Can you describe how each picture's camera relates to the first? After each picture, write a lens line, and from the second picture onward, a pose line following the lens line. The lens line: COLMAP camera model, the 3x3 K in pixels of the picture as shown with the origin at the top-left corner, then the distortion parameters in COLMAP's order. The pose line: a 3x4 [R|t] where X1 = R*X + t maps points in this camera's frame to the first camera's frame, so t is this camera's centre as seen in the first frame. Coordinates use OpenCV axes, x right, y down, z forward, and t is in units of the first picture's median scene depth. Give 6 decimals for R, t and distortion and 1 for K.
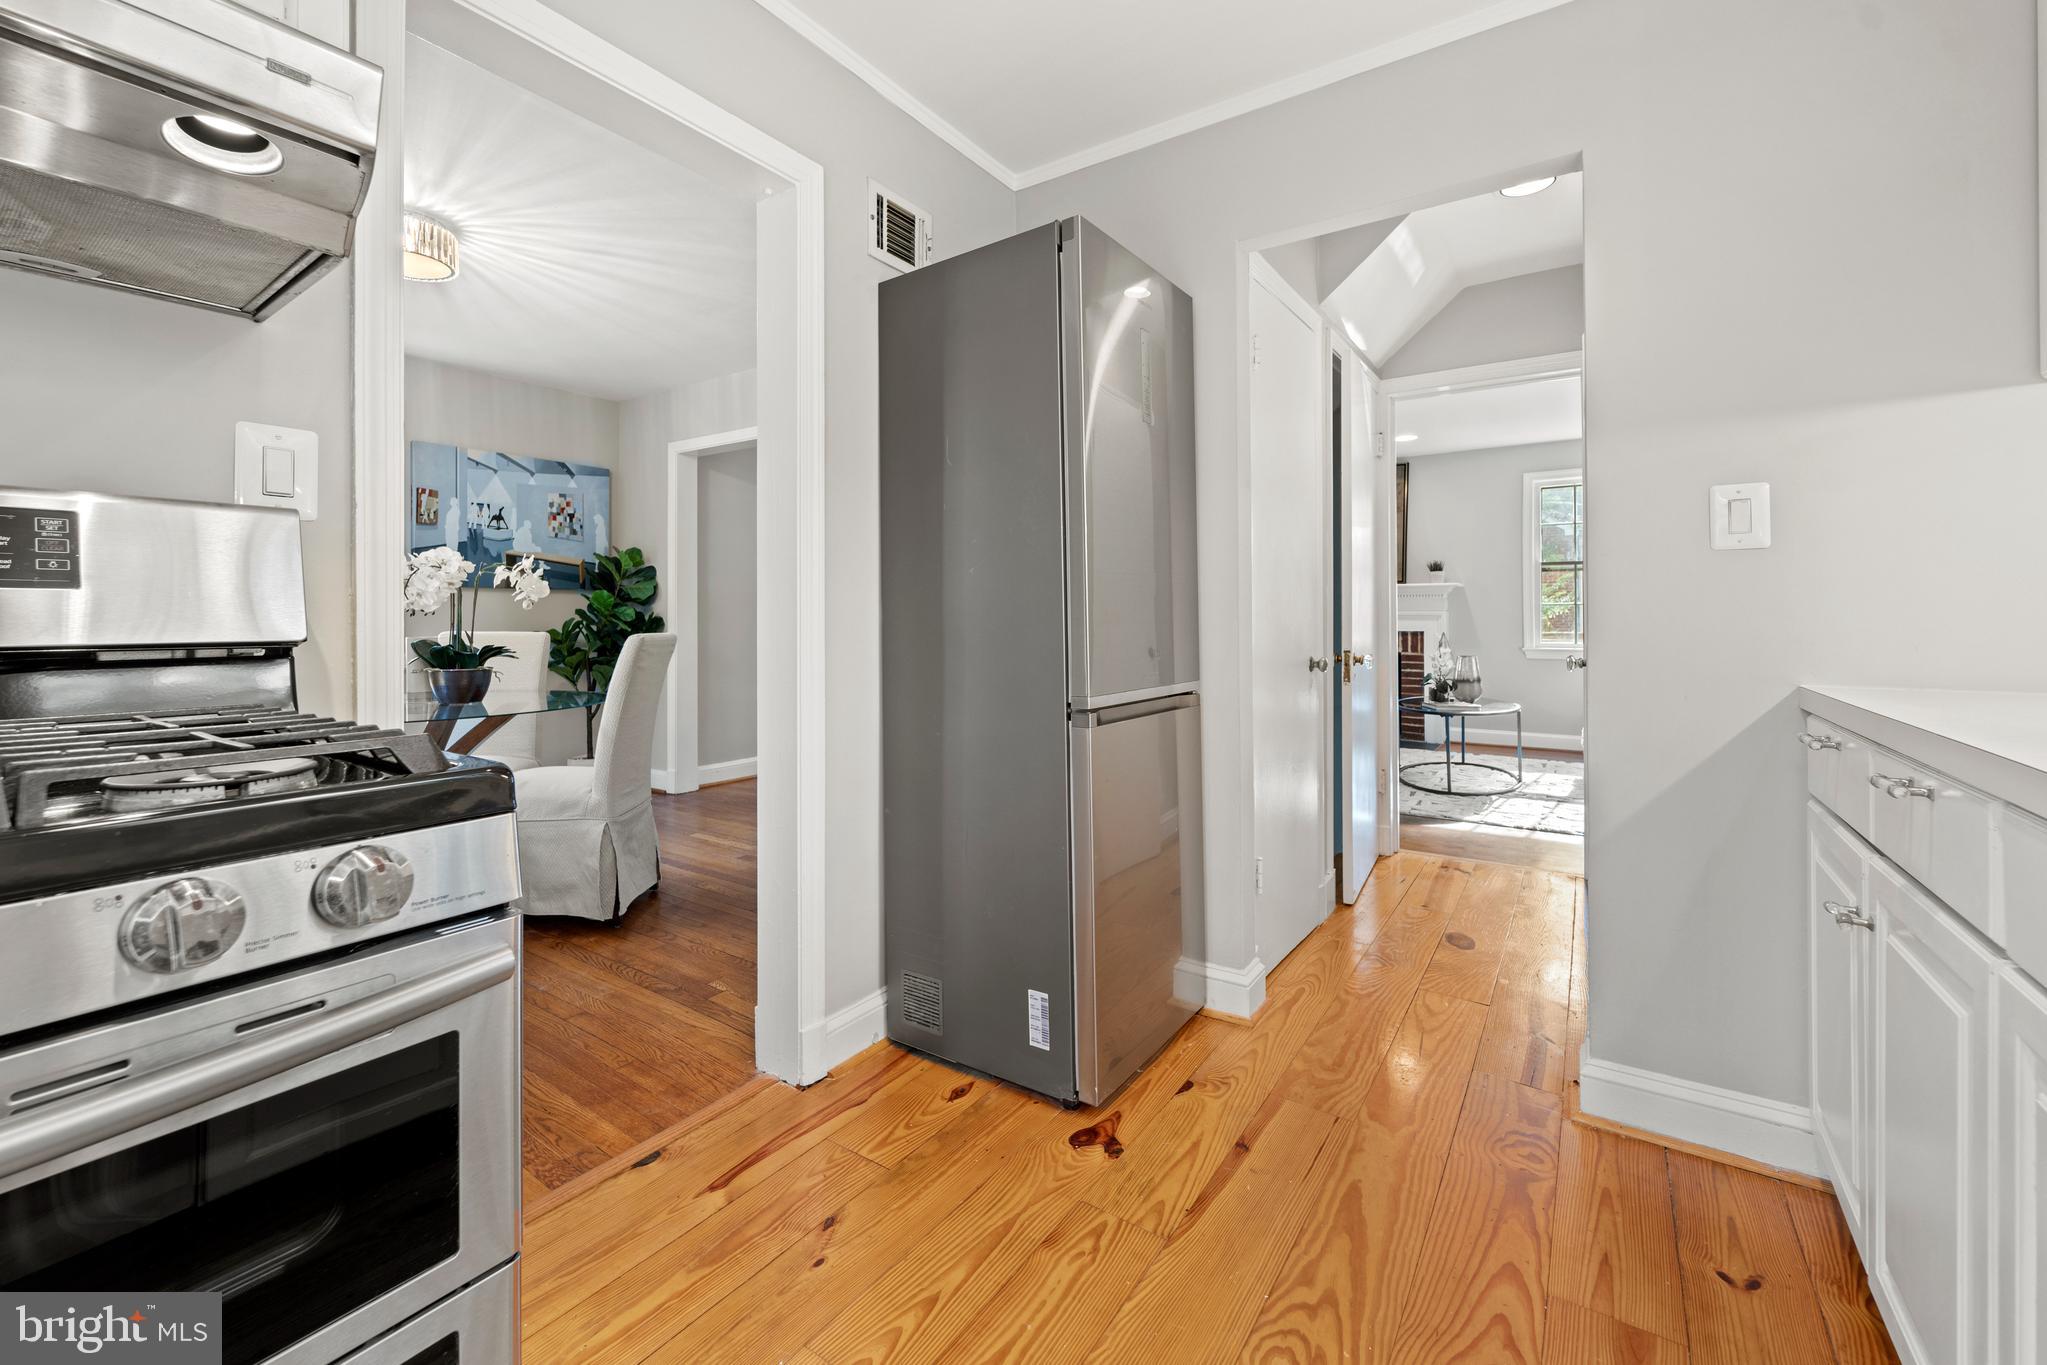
lens RADIAL K [[835.2, 0, 1008.1], [0, 835.2, 616.3], [0, 0, 1]] dist [0.003003, -0.001055]
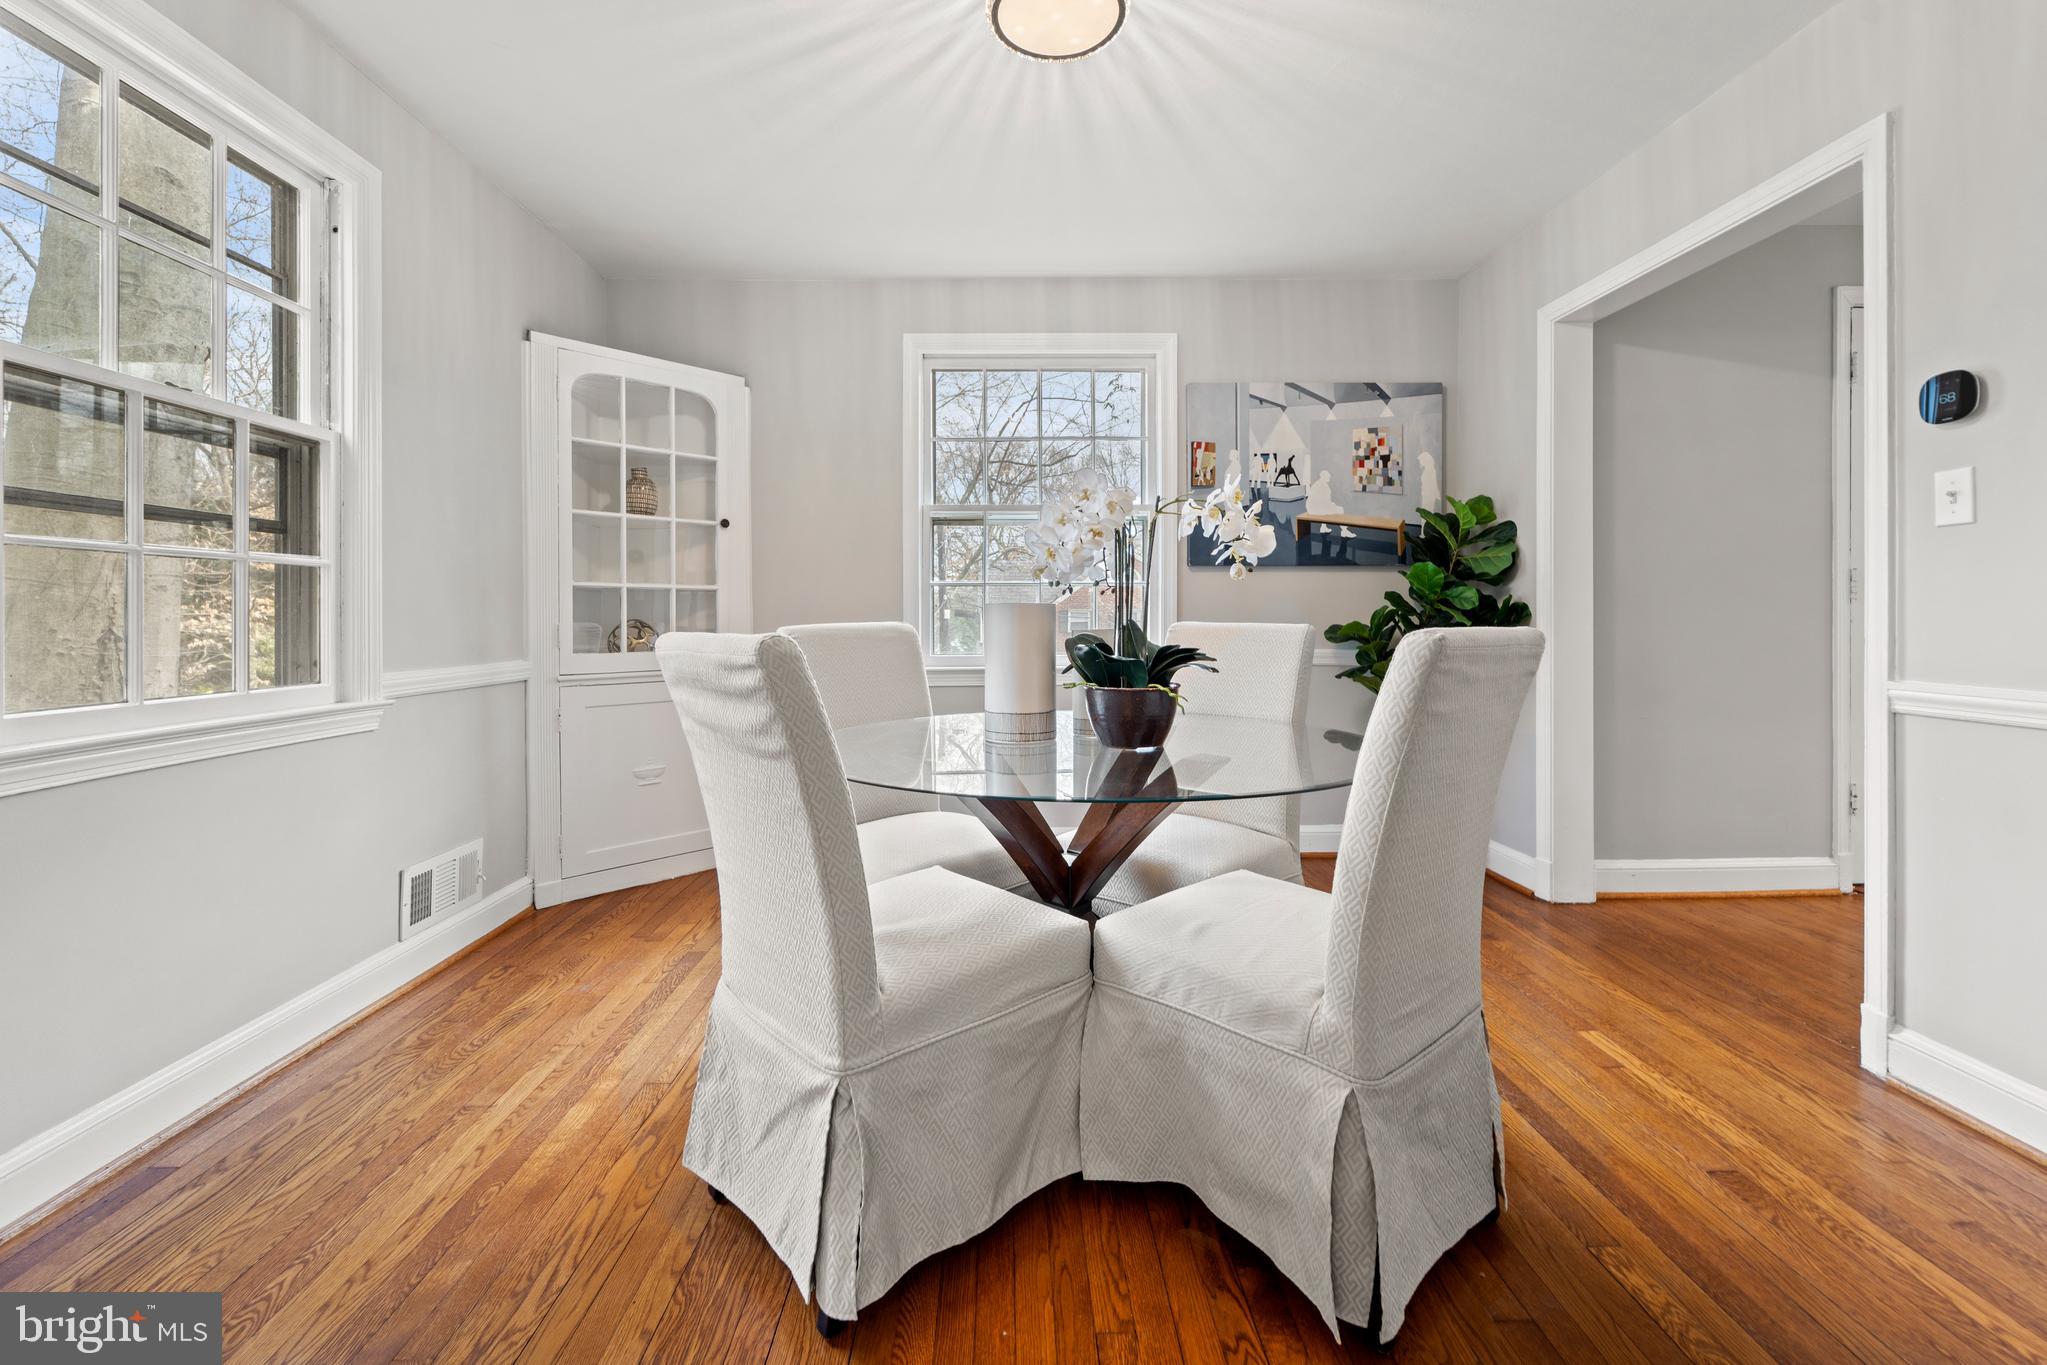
lens RADIAL K [[835.2, 0, 1029.4], [0, 835.2, 619.8], [0, 0, 1]] dist [0.003003, -0.001055]
pose [[0.586585, 0.001242, -0.809886, -0.139367], [0.004082, 0.999982, 0.004490, 0.008951], [0.809877, -0.005940, 0.586570, 0.364407]]
